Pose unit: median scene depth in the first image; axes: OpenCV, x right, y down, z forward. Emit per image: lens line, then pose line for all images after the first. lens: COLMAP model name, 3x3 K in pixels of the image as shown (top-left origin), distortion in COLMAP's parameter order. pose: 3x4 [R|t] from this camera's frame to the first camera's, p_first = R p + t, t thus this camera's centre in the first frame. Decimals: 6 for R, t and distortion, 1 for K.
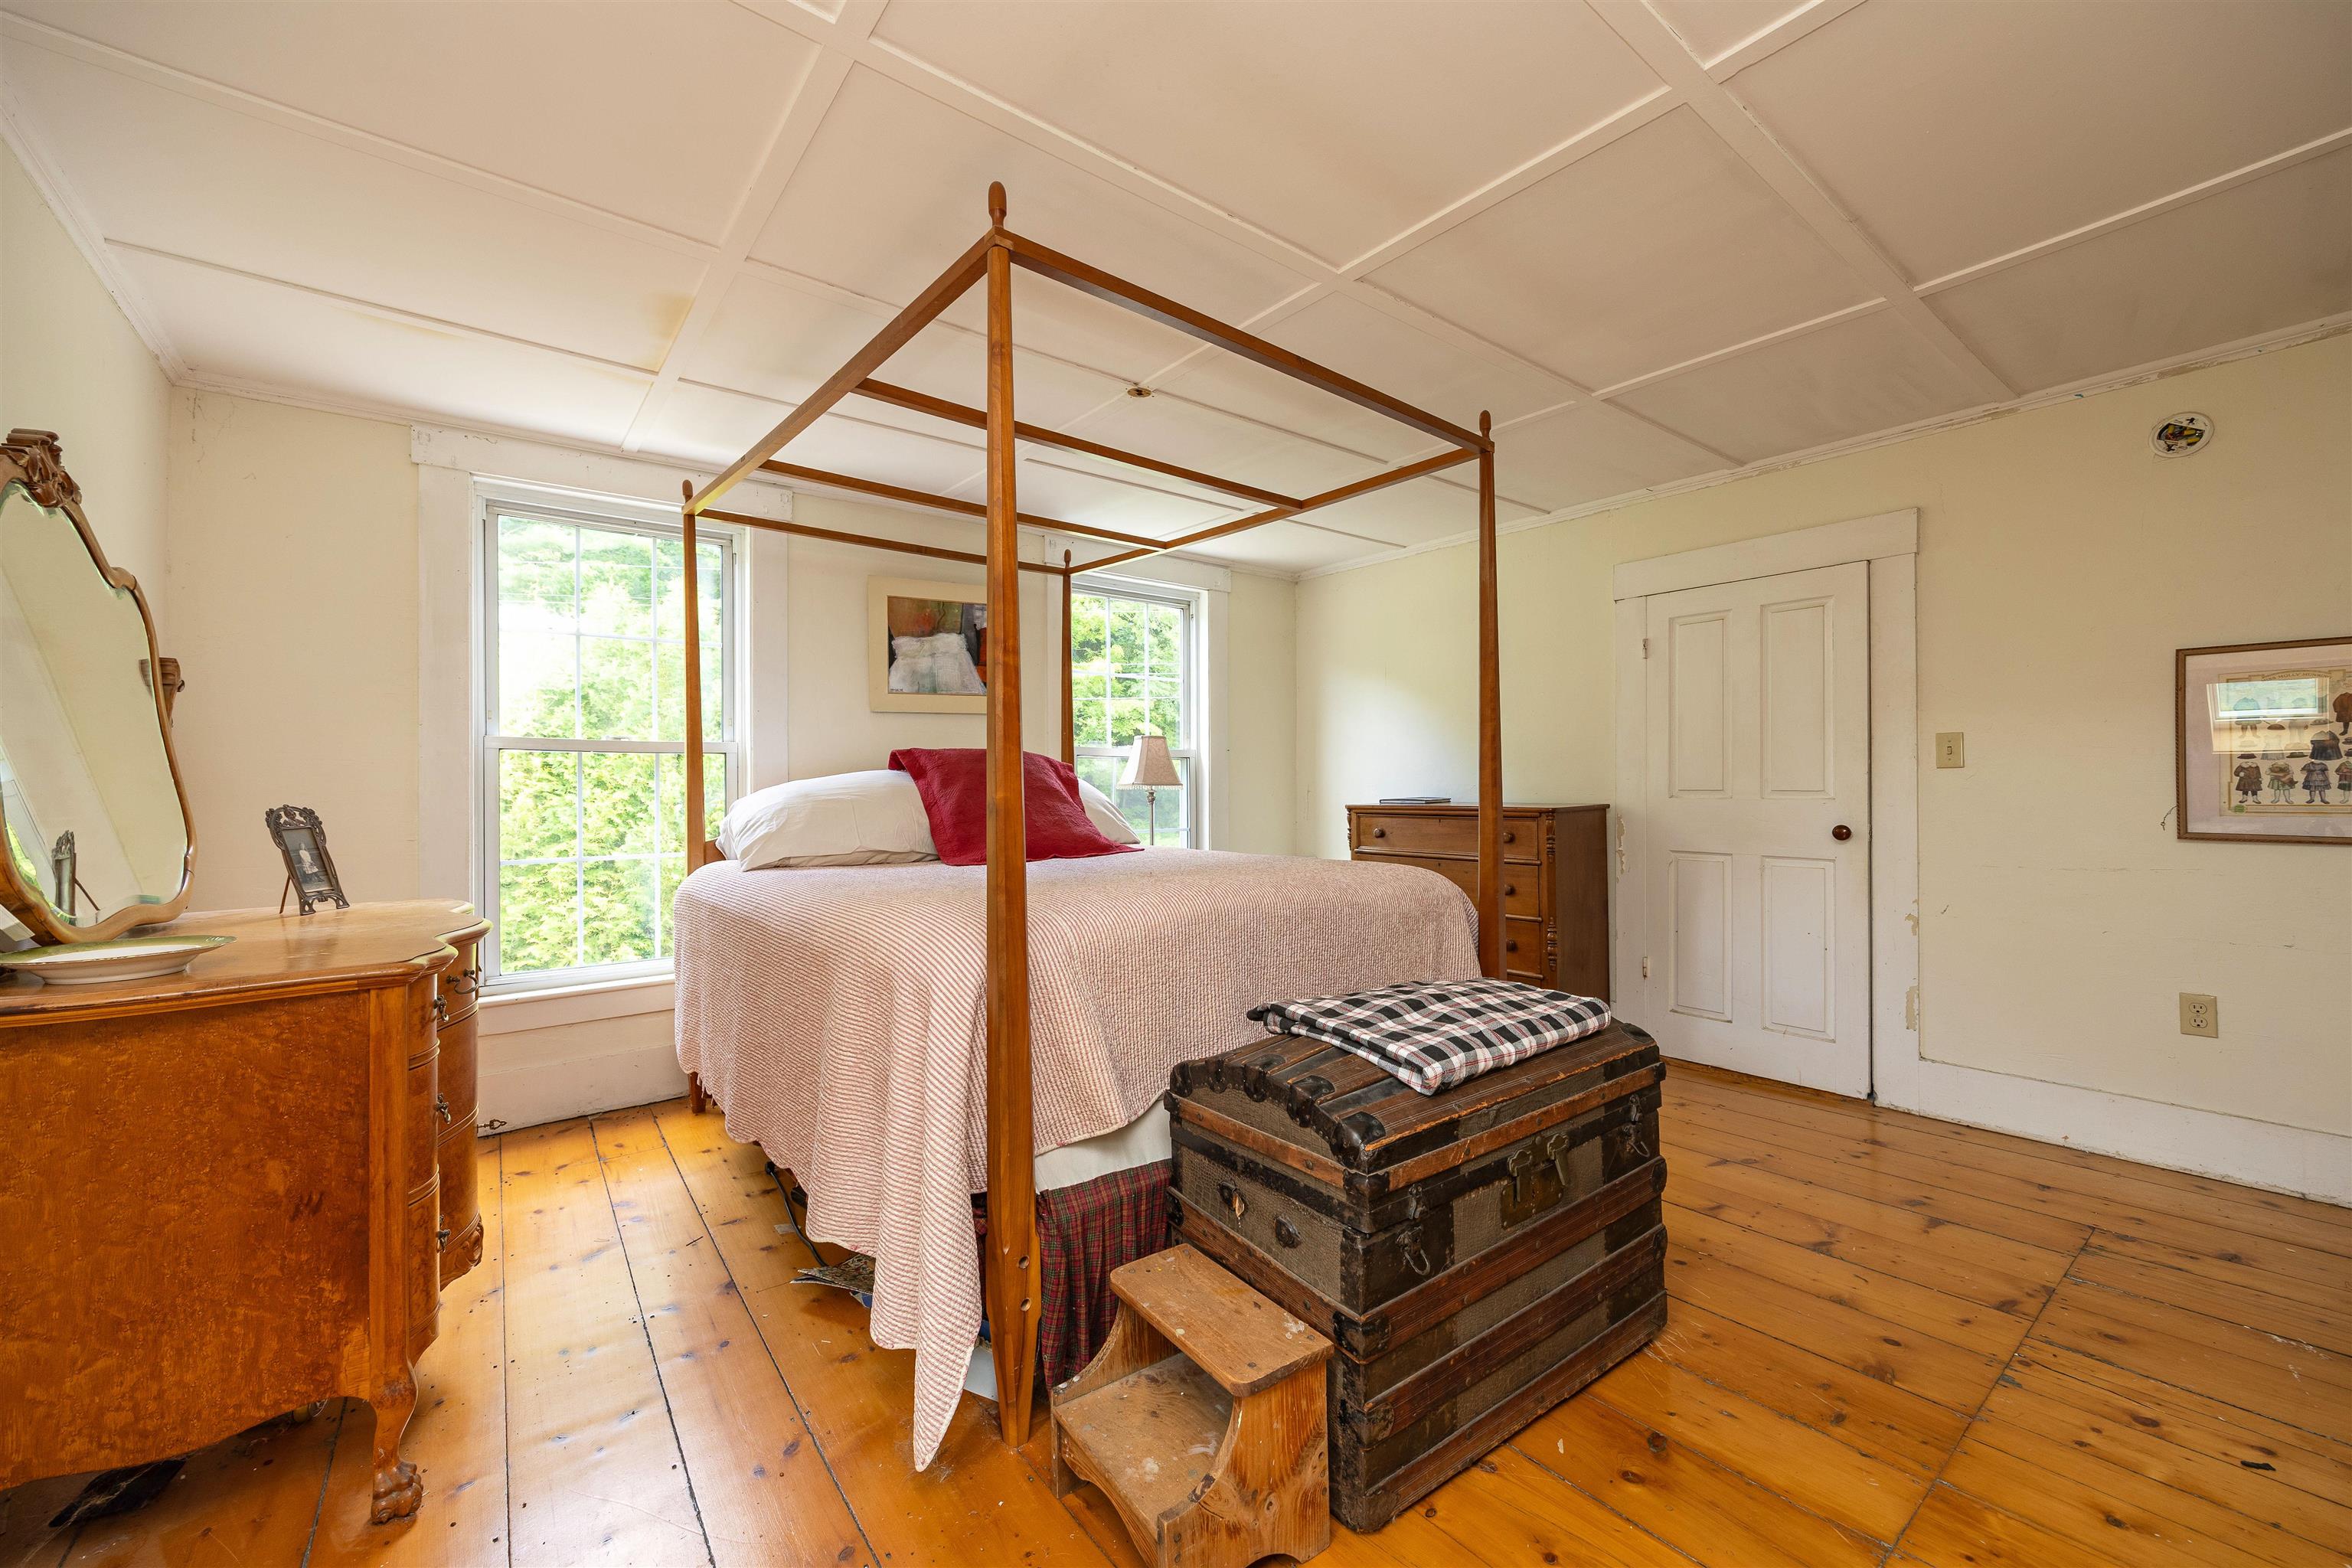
lens RADIAL K [[942.4, 0, 1197.3], [0, 942.4, 791.6], [0, 0, 1]] dist [-0.003523, 0.000052]
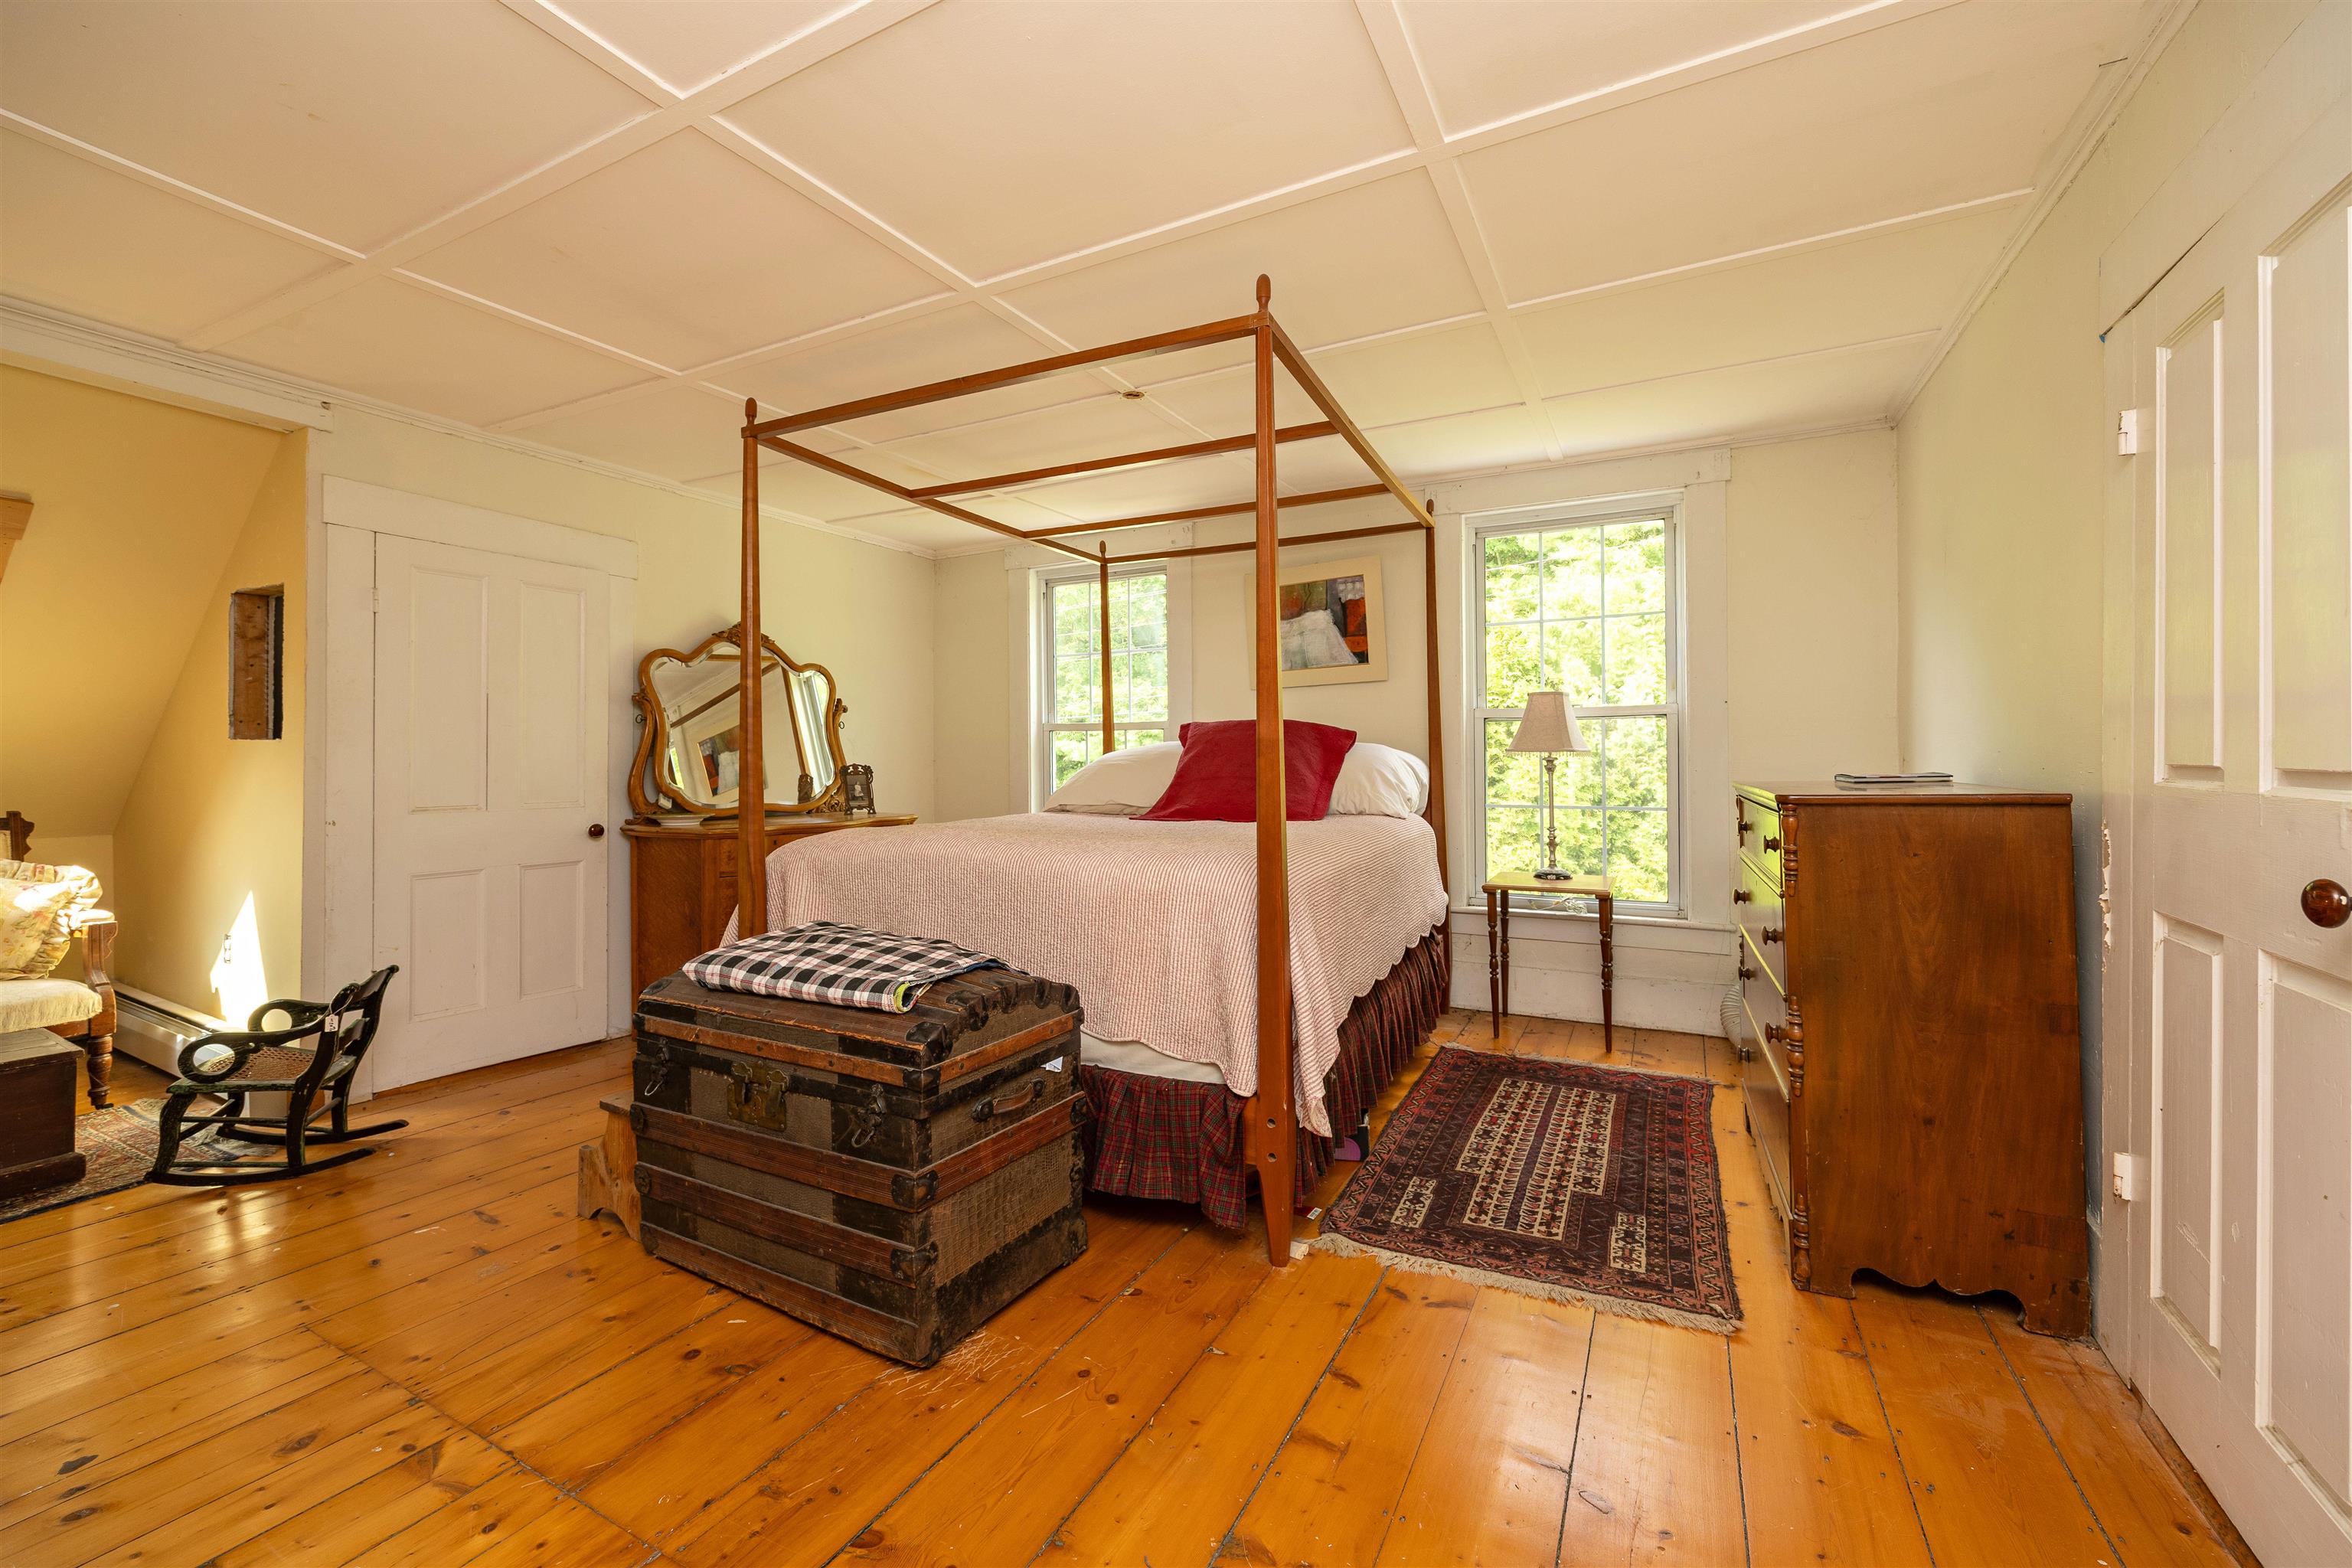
lens RADIAL K [[942.4, 0, 1179.2], [0, 942.4, 761.0], [0, 0, 1]] dist [-0.003523, 0.000052]
pose [[0.415905, 0.005542, -0.909391, 0.735923], [0.001762, 0.999975, 0.006900, -0.002924], [0.909406, -0.004472, 0.415885, 0.448338]]
